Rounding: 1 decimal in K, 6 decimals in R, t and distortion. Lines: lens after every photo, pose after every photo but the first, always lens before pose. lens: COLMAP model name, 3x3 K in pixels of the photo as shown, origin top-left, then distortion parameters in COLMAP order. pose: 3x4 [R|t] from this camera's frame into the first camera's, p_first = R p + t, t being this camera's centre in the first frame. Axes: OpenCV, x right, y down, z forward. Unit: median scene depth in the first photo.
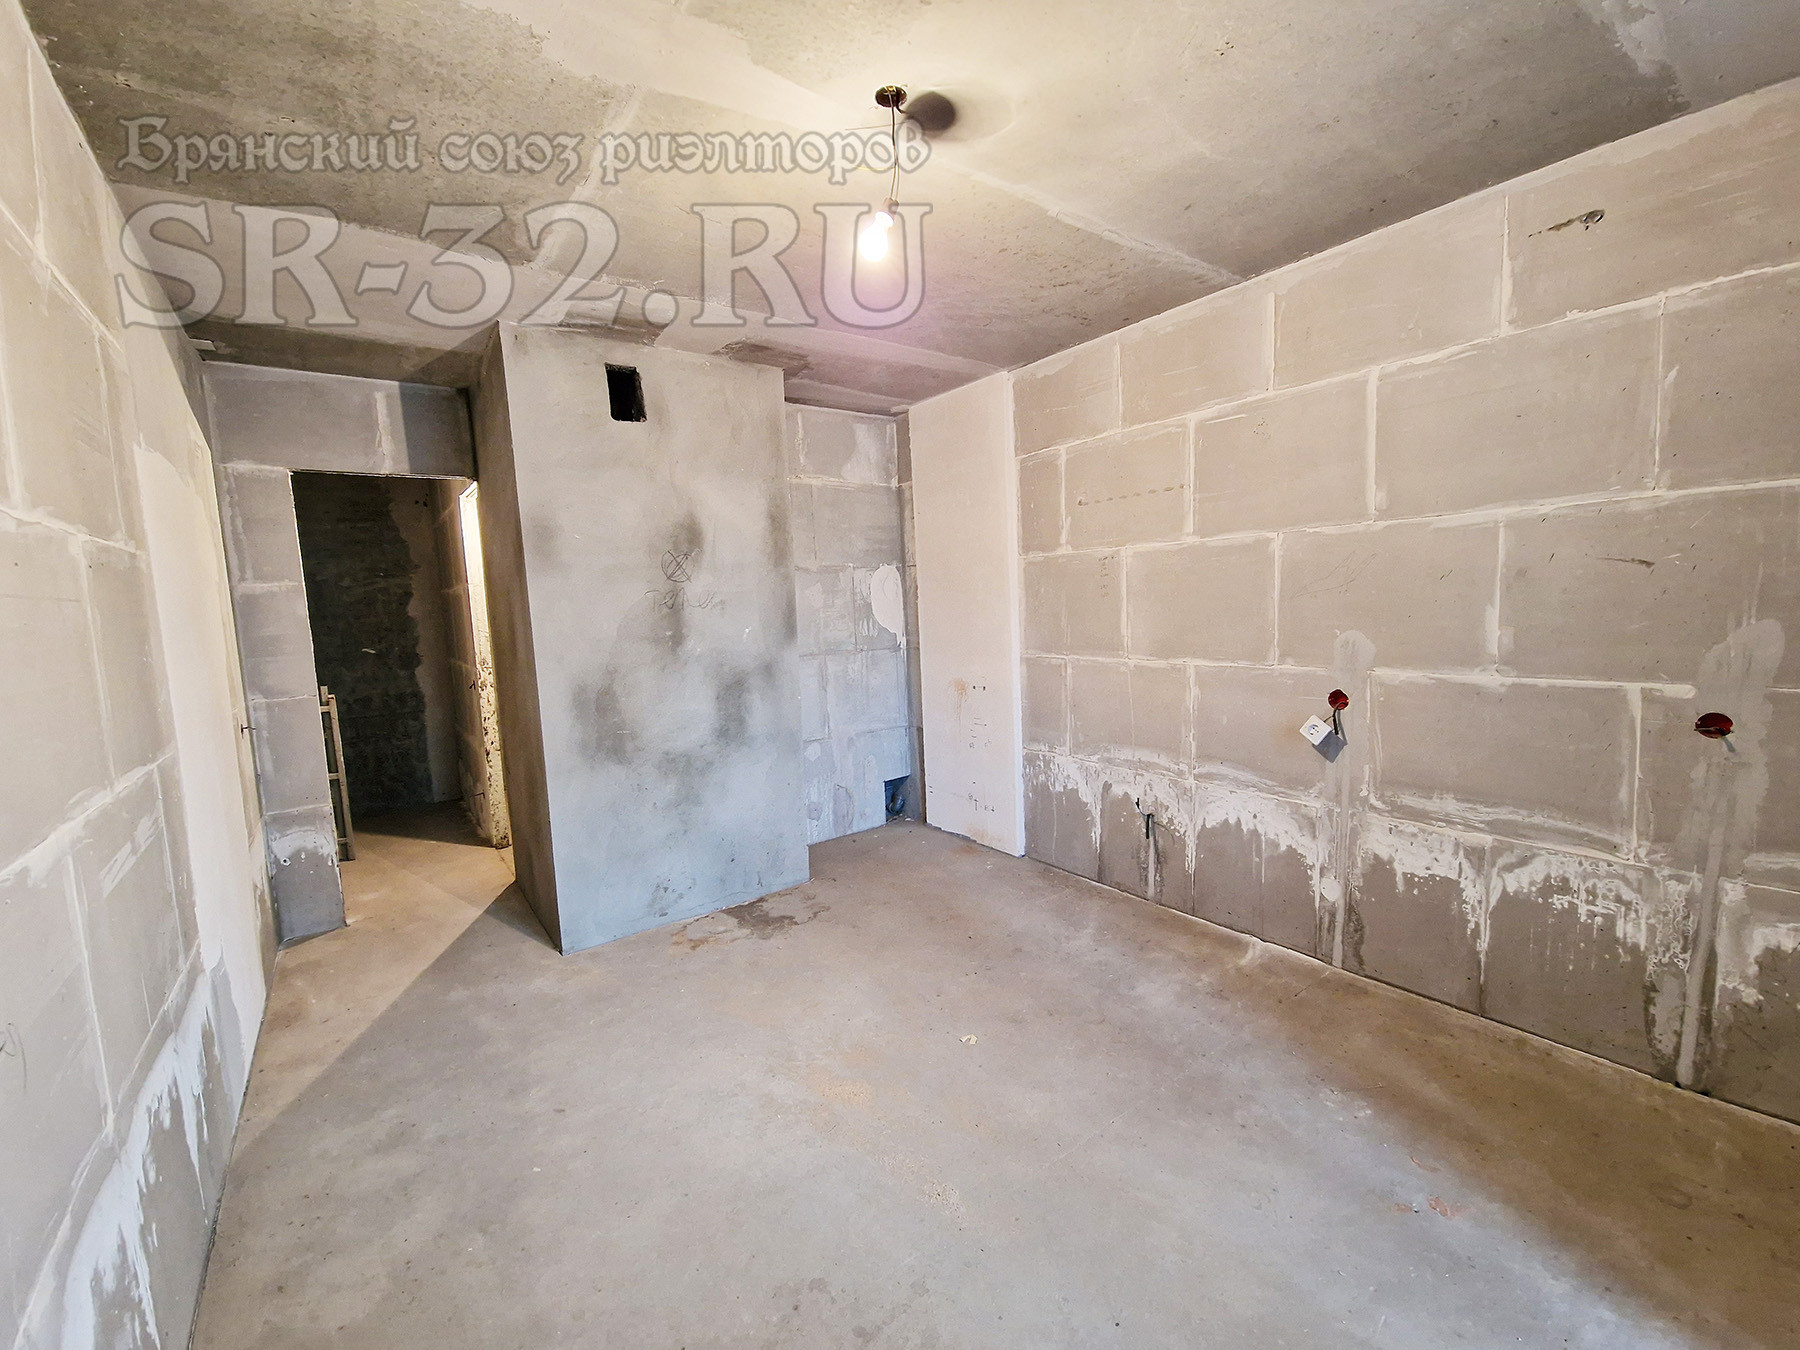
lens RADIAL K [[738.9, 0, 905.1], [0, 738.9, 671.0], [0, 0, 1]] dist [0.003578, -0.005488]
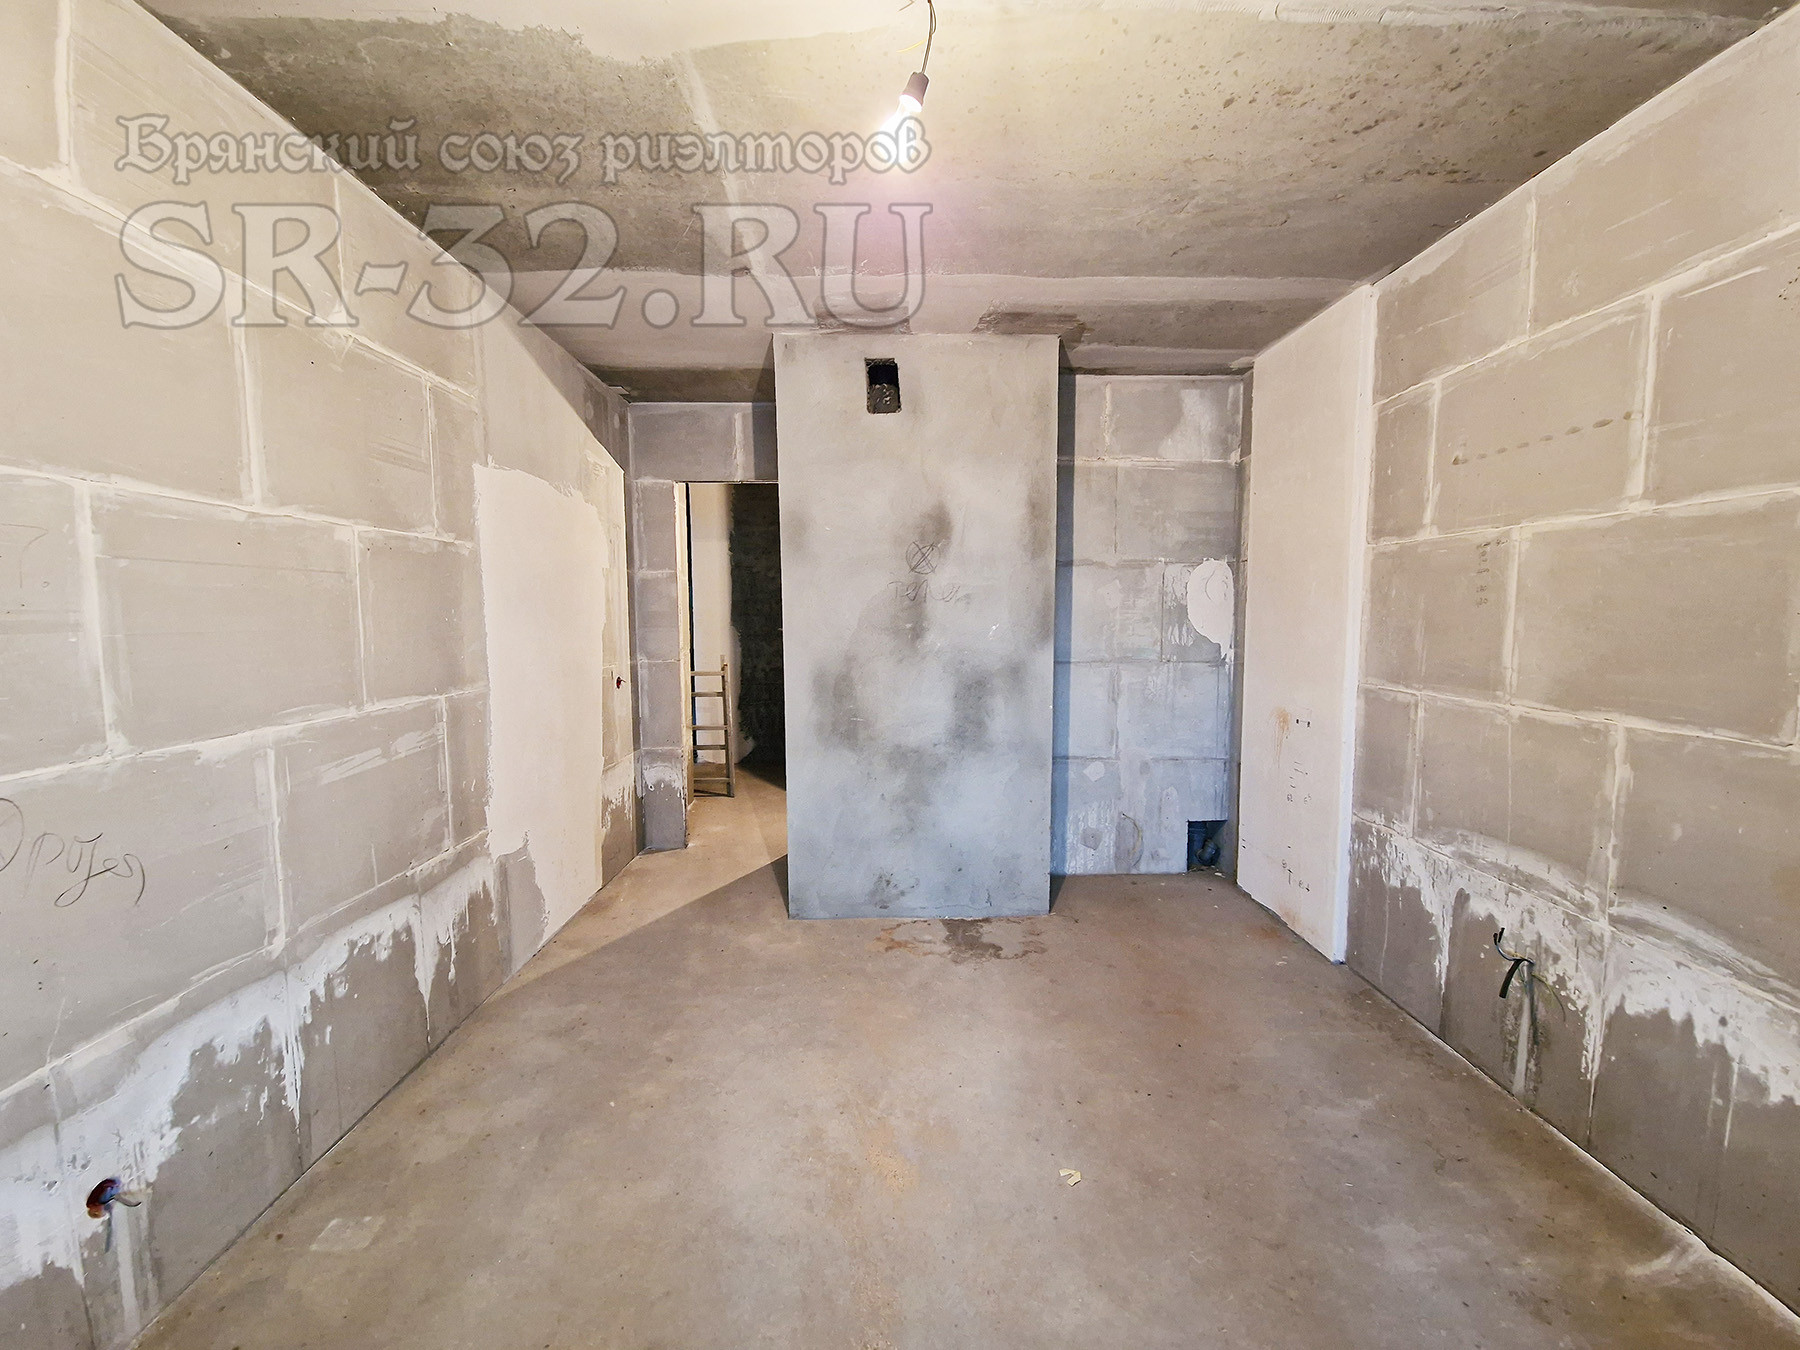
lens RADIAL K [[738.9, 0, 897.8], [0, 738.9, 671.9], [0, 0, 1]] dist [0.003578, -0.005488]
pose [[0.813025, 0.087104, -0.575676, 0.258044], [-0.087675, 0.995787, 0.026847, -0.016313], [0.575590, 0.028645, 0.817237, 0.205739]]
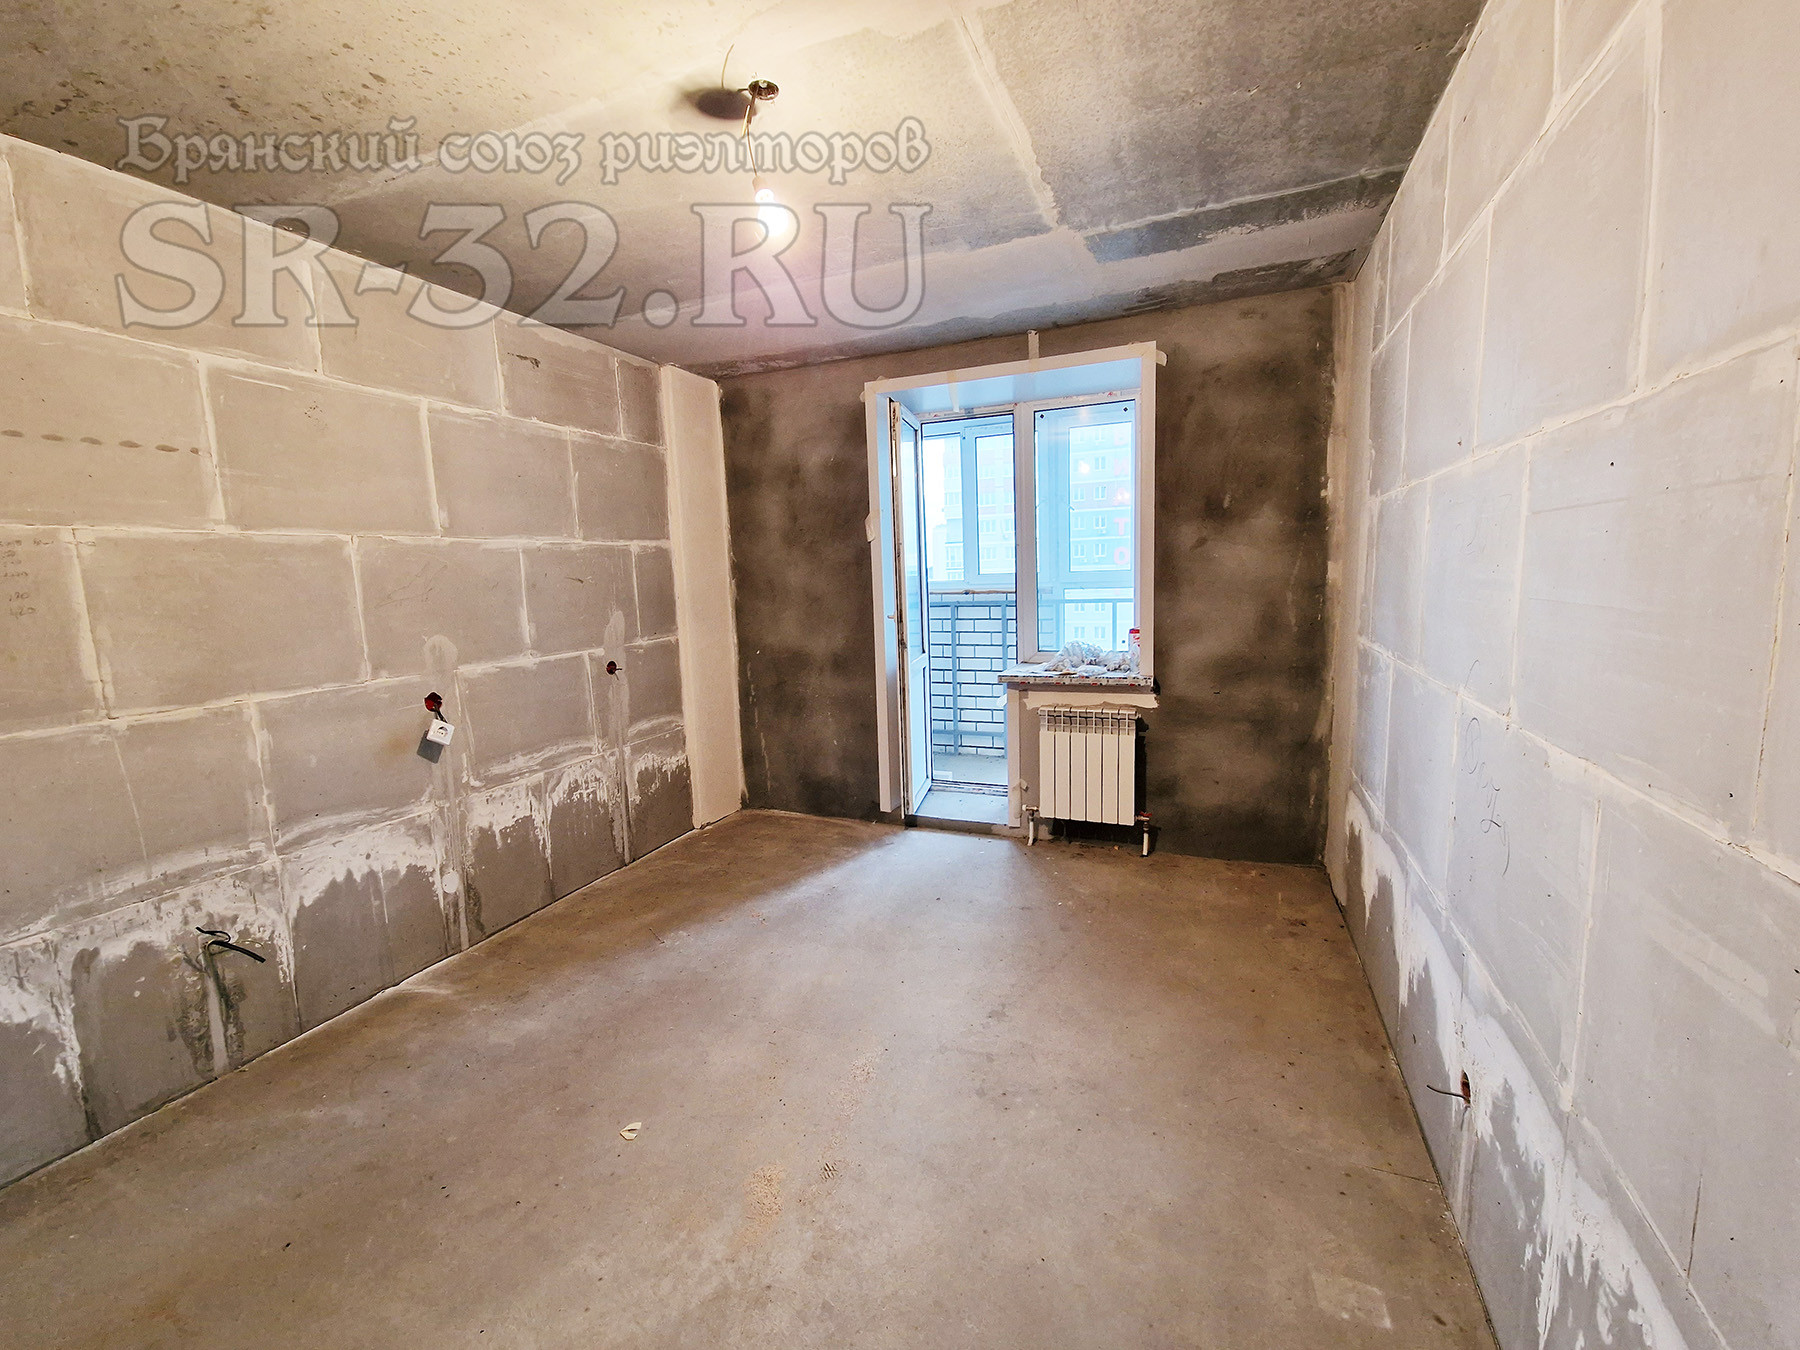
lens RADIAL K [[738.9, 0, 904.7], [0, 738.9, 669.2], [0, 0, 1]] dist [0.003578, -0.005488]
pose [[-0.518847, -0.049981, 0.853405, -0.568545], [0.139784, 0.979893, 0.142374, -0.054345], [-0.843361, 0.193163, -0.501428, 0.819318]]
